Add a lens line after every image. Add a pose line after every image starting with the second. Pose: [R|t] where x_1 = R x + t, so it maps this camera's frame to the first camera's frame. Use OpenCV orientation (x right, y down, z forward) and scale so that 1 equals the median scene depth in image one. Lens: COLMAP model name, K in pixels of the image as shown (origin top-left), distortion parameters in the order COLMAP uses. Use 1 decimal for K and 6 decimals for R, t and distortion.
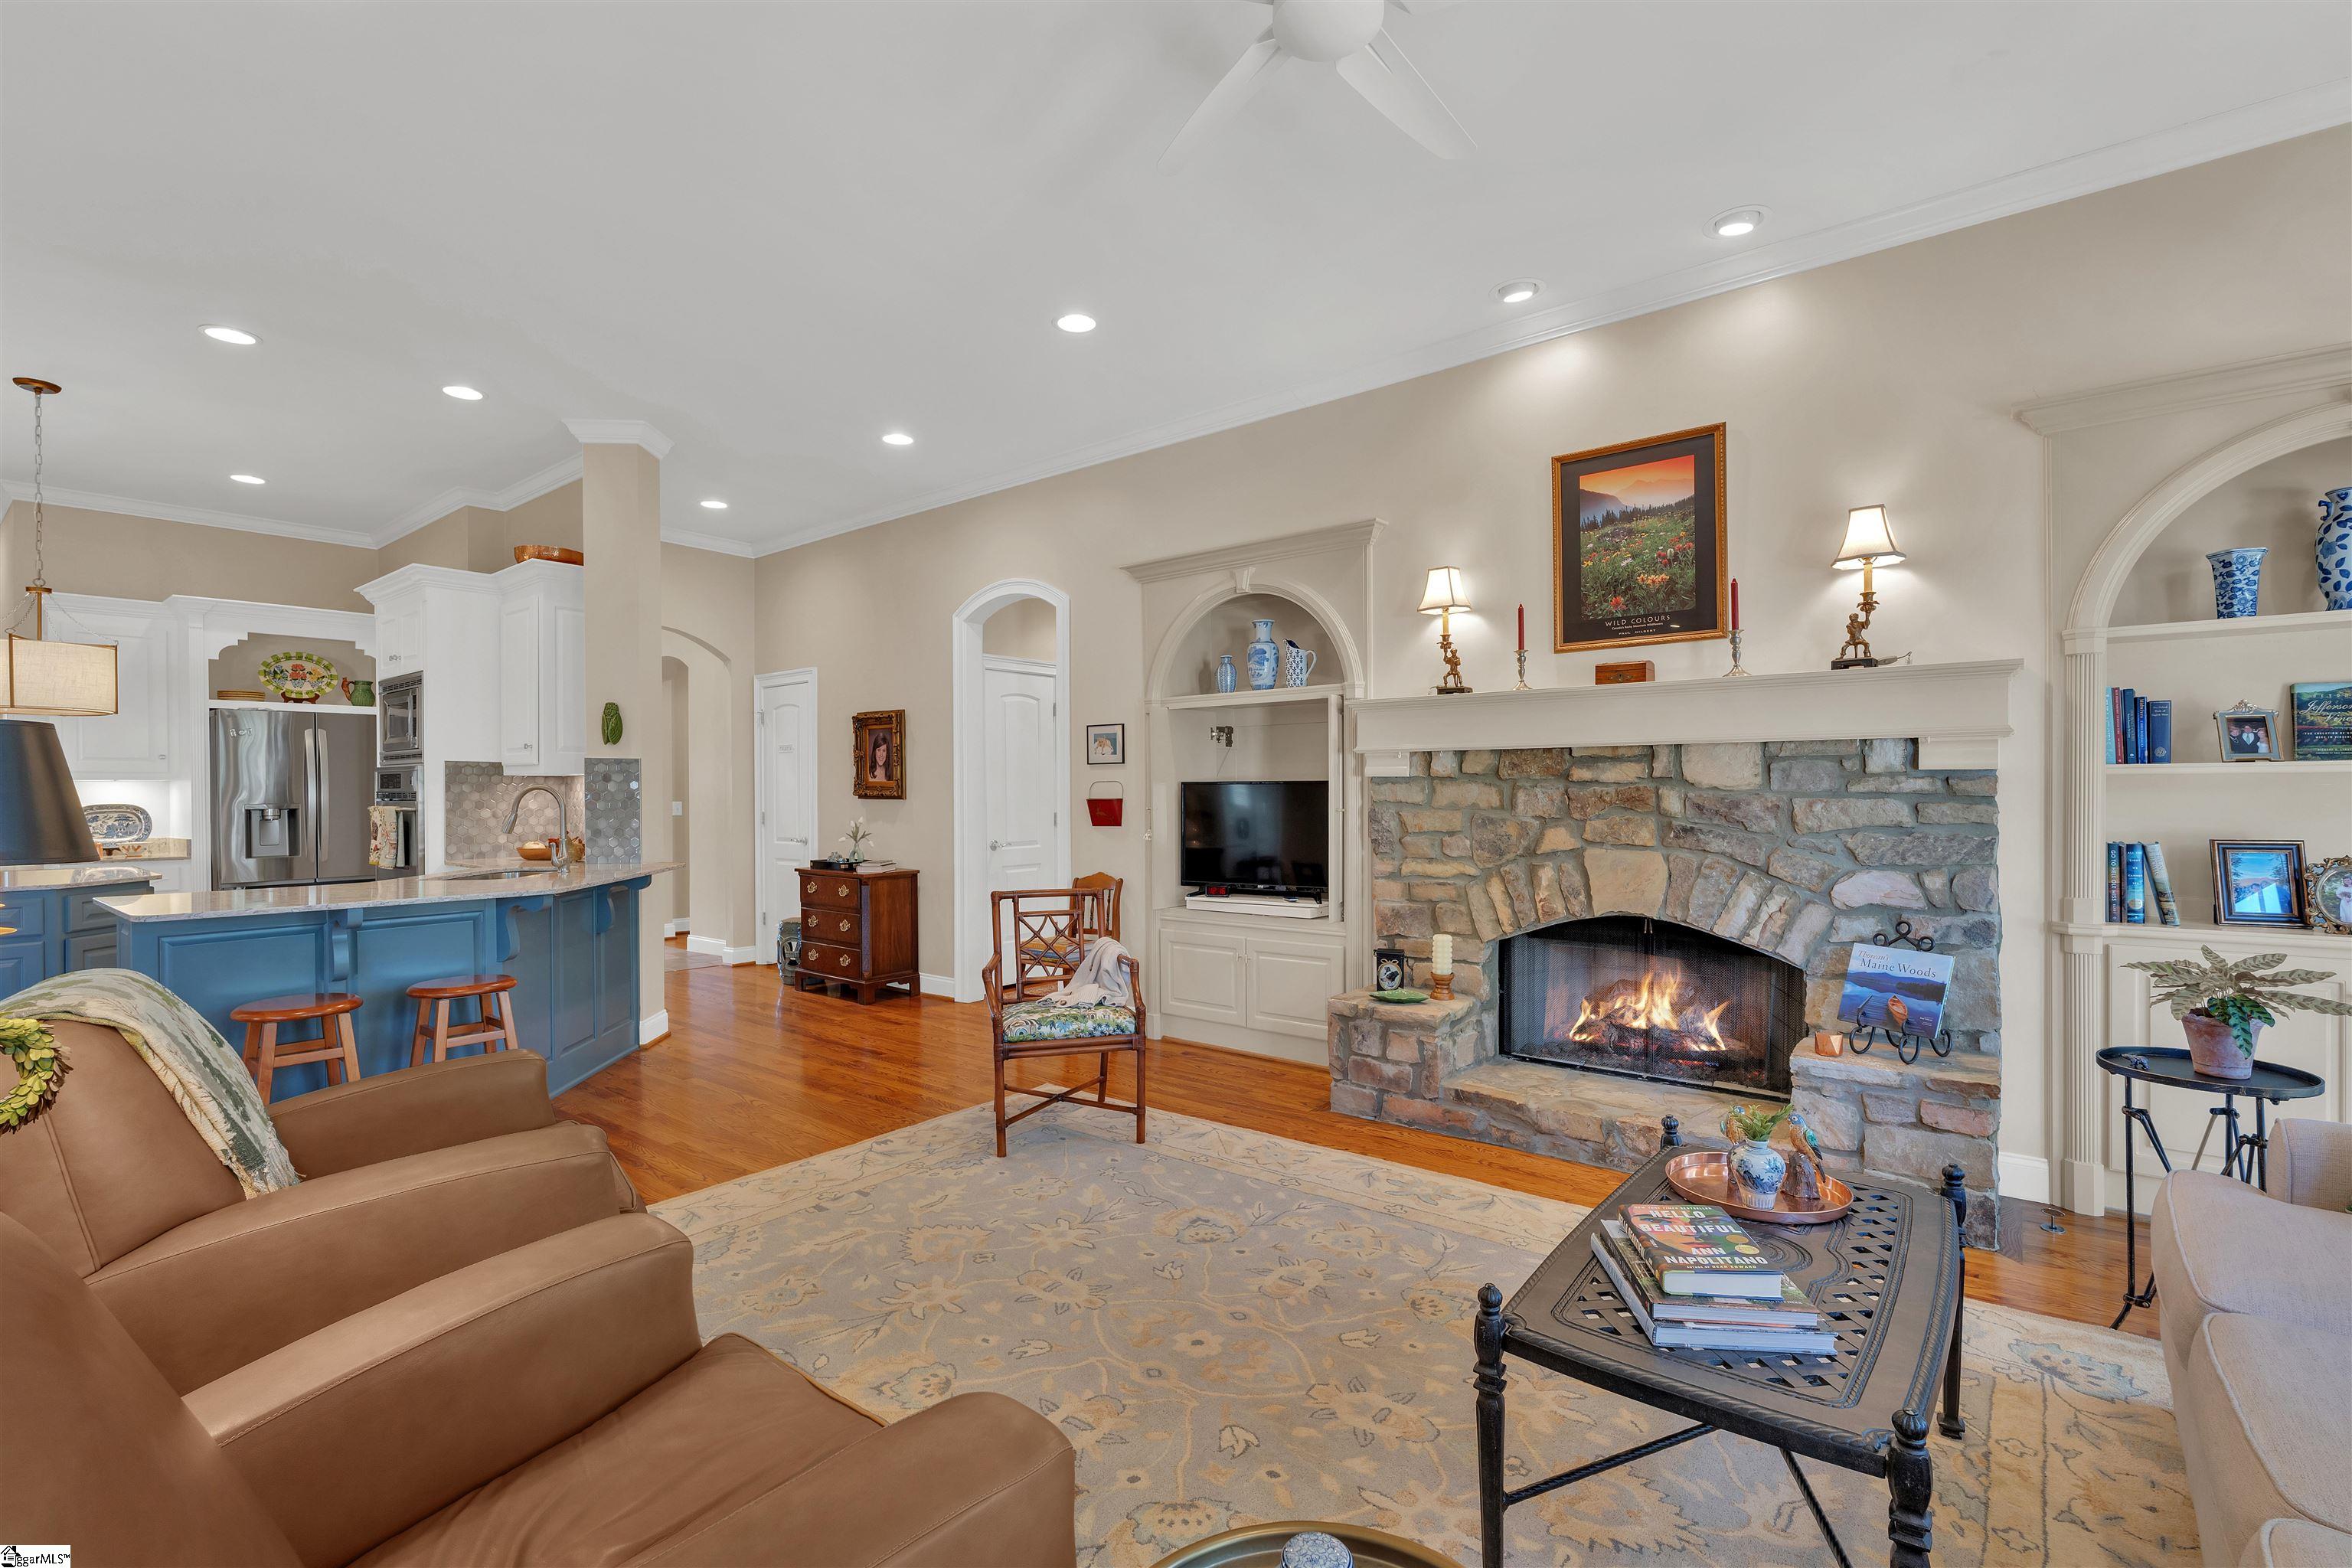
lens RADIAL K [[1039.2, 0, 1155.9], [0, 1039.2, 794.2], [0, 0, 1]] dist [-0.010665, 0.001800]
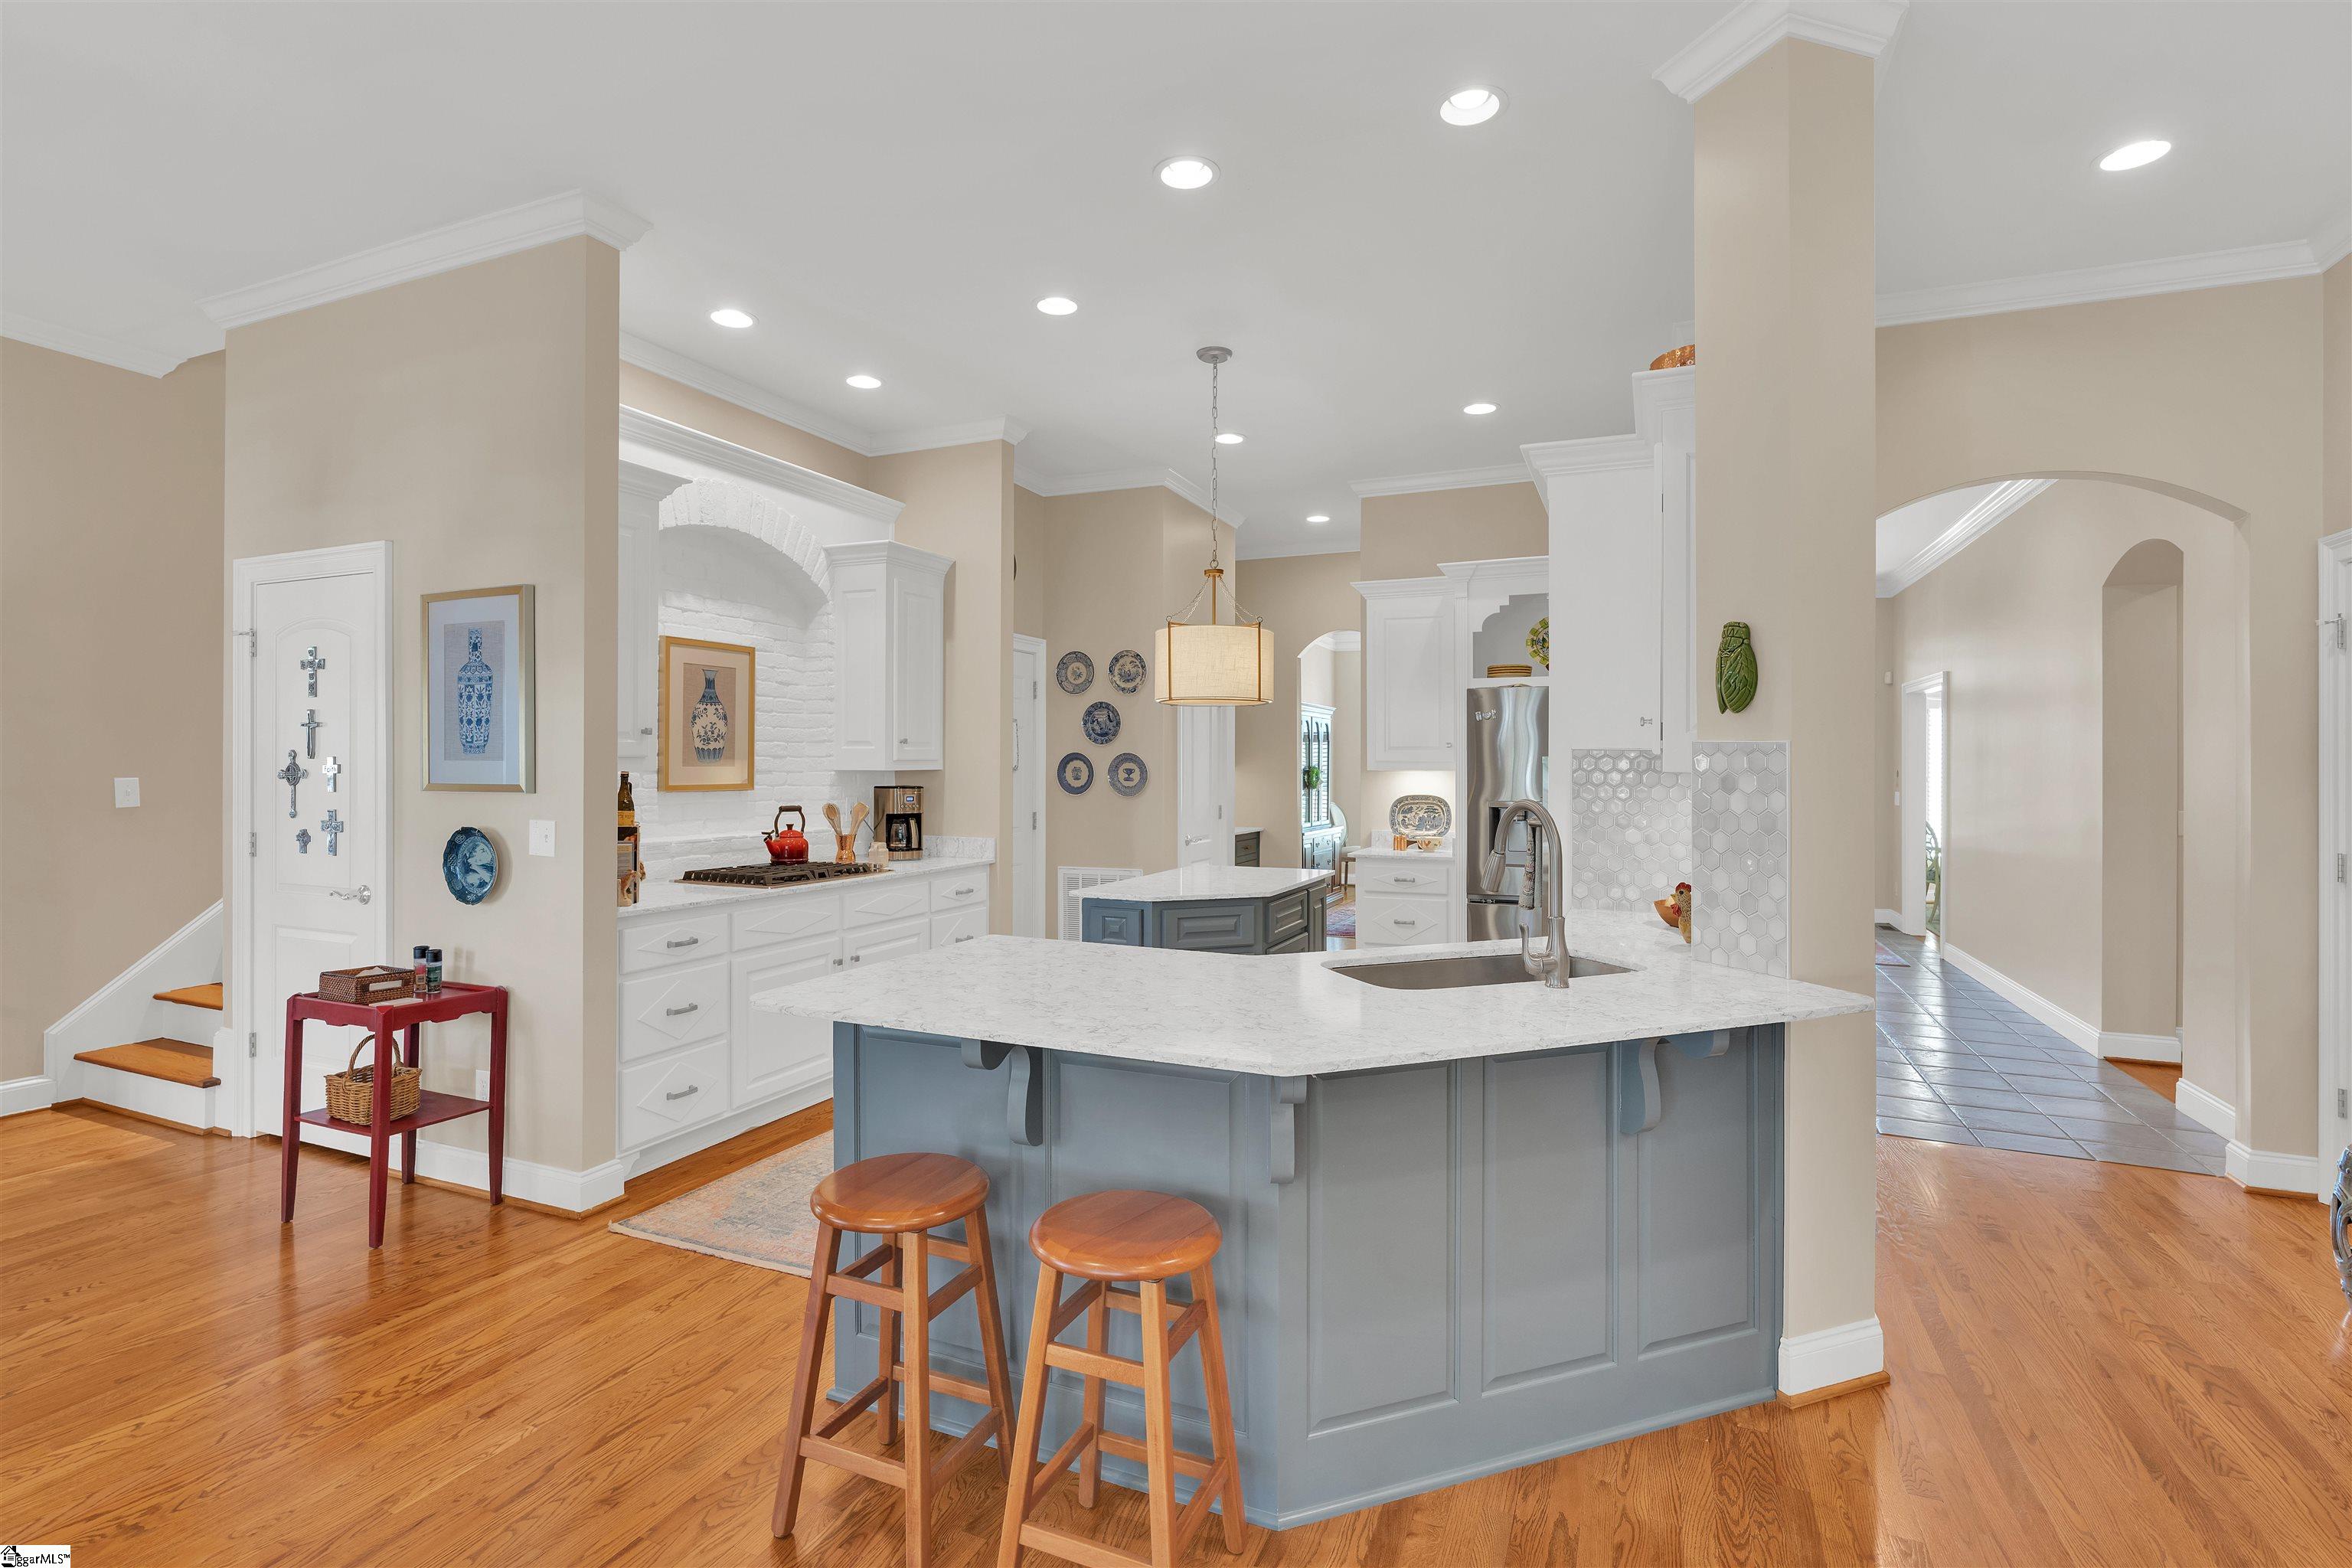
lens RADIAL K [[1072.5, 0, 1181.2], [0, 1072.5, 761.9], [0, 0, 1]] dist [-0.009313, 0.001639]
pose [[0.273498, 0.004138, -0.961864, -0.139117], [-0.011852, 0.999929, 0.000932, -0.024778], [0.961800, 0.011145, 0.273527, 0.662092]]
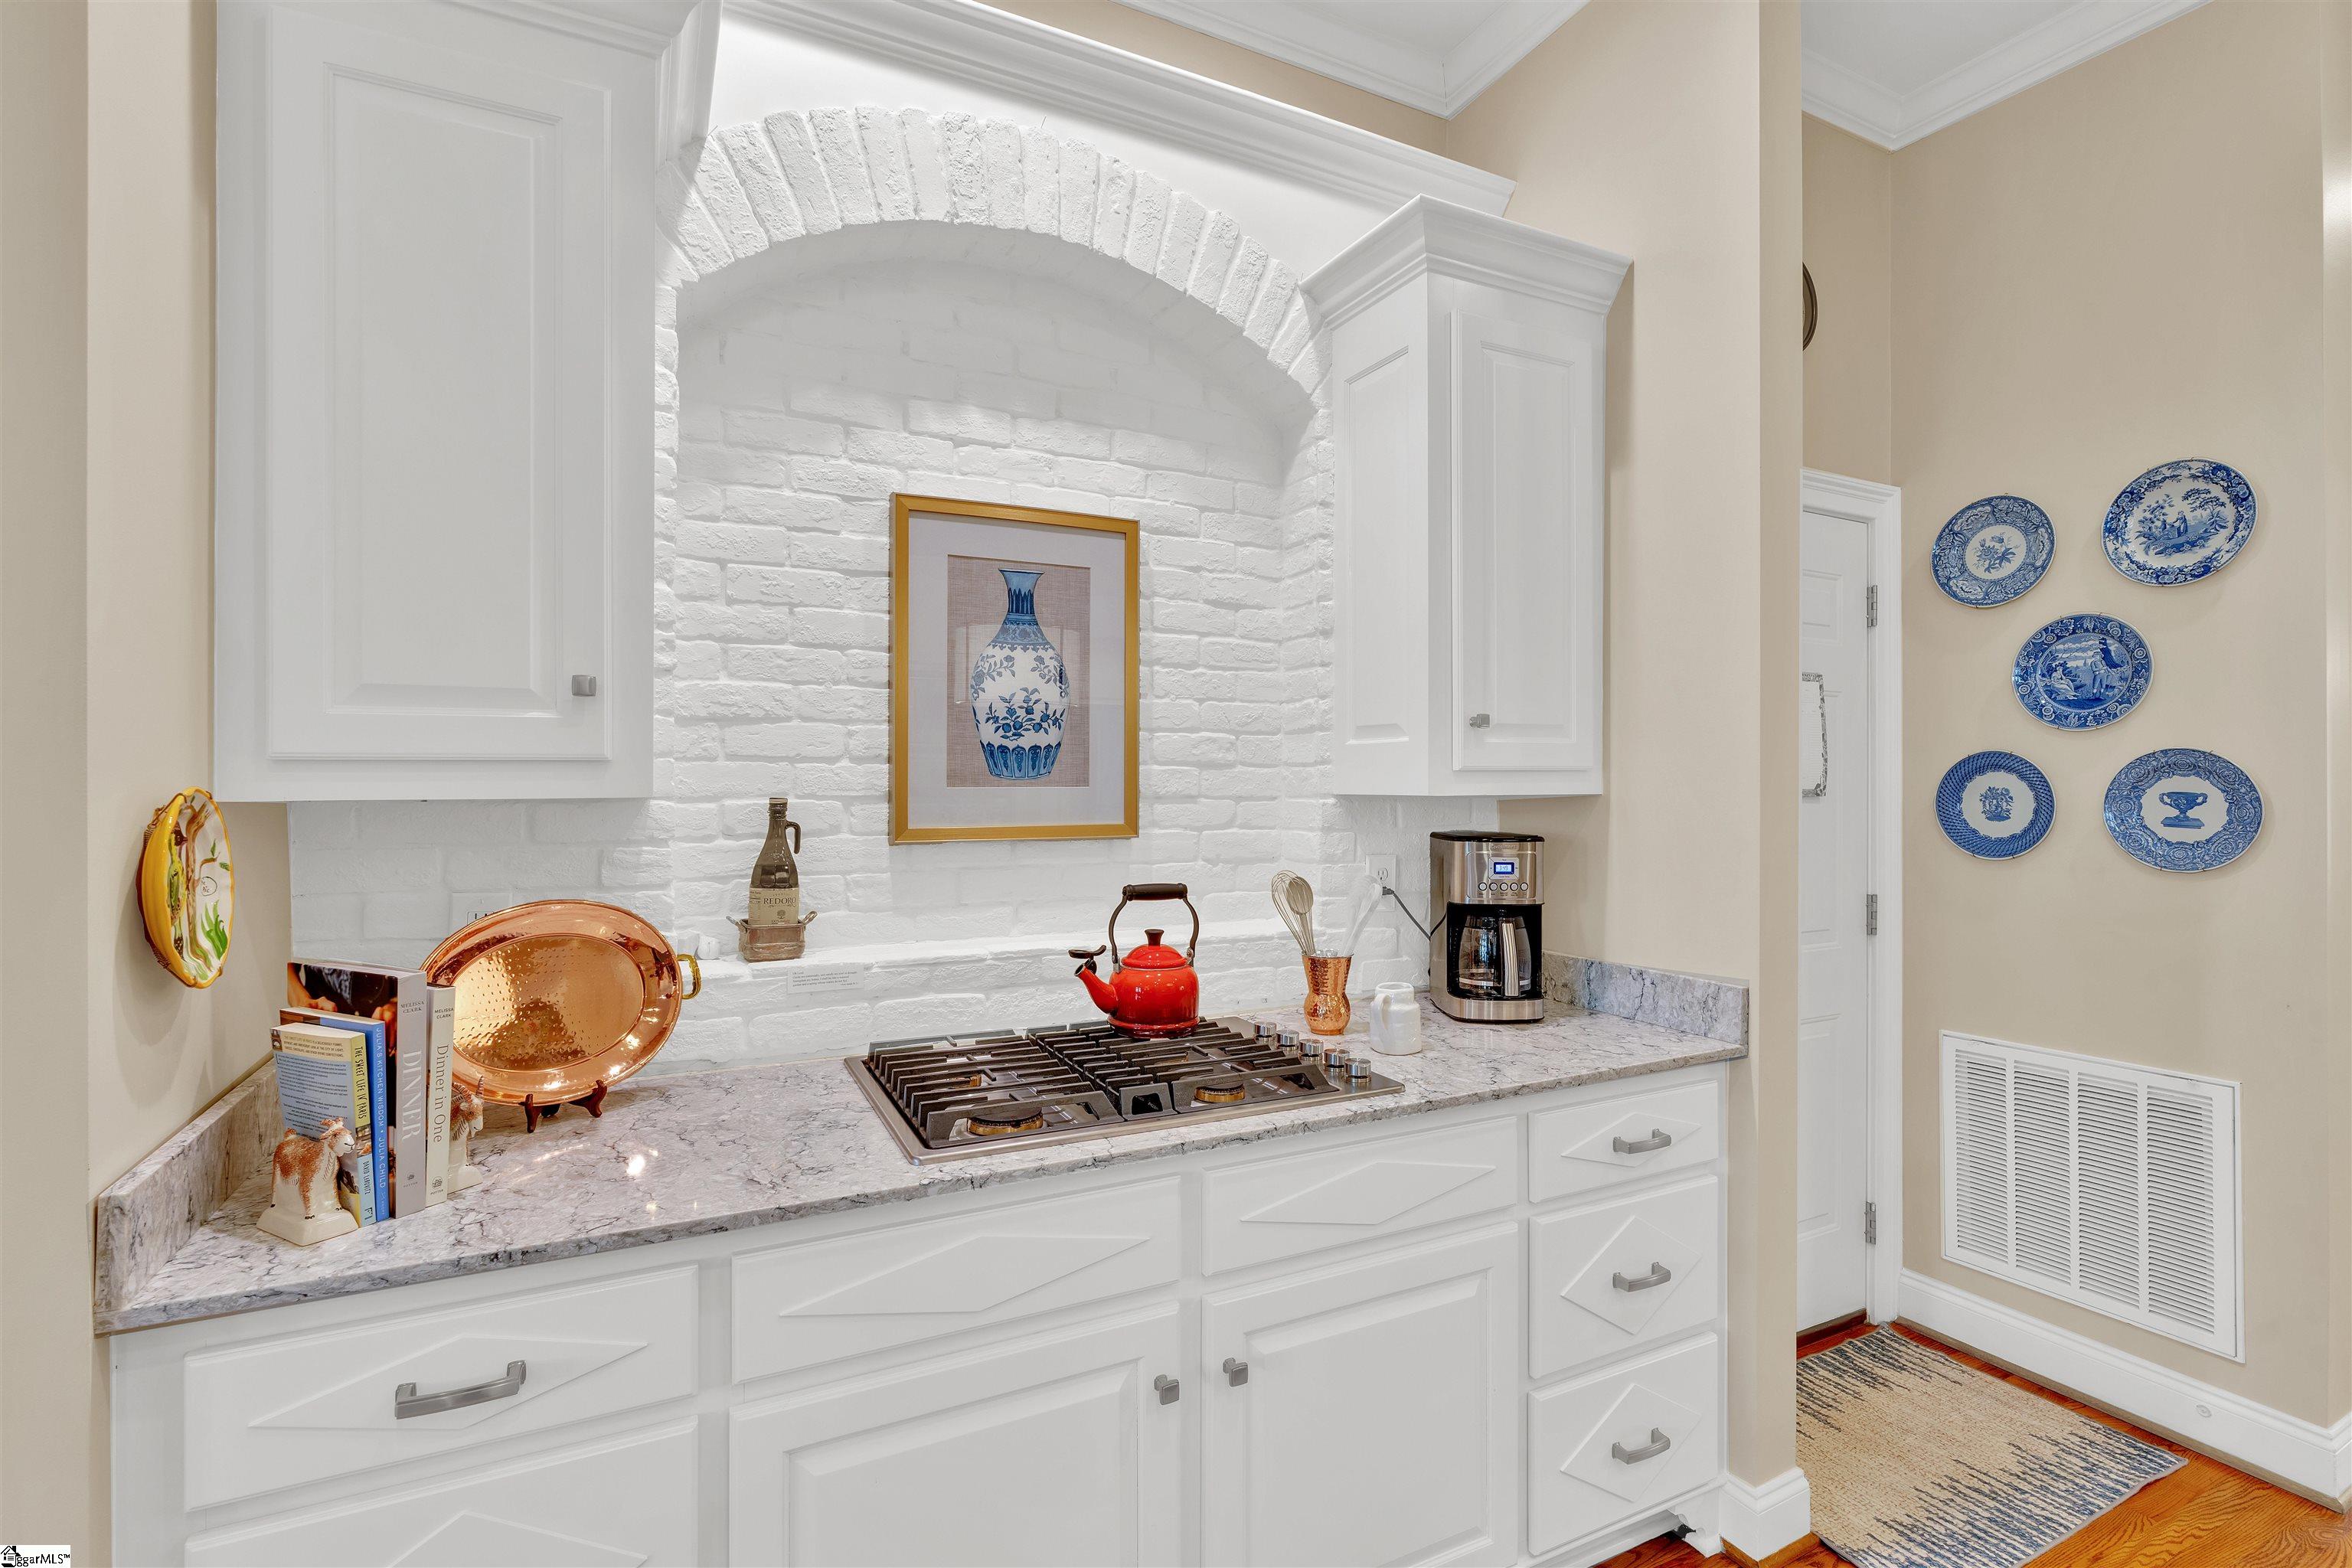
lens RADIAL K [[1072.5, 0, 1171.5], [0, 1072.5, 776.0], [0, 0, 1]] dist [-0.009313, 0.001639]
pose [[-0.422017, 0.000158, -0.906588, -0.815722], [-0.006315, 0.999975, 0.003114, -0.020682], [0.906566, 0.007039, -0.422006, 0.755855]]
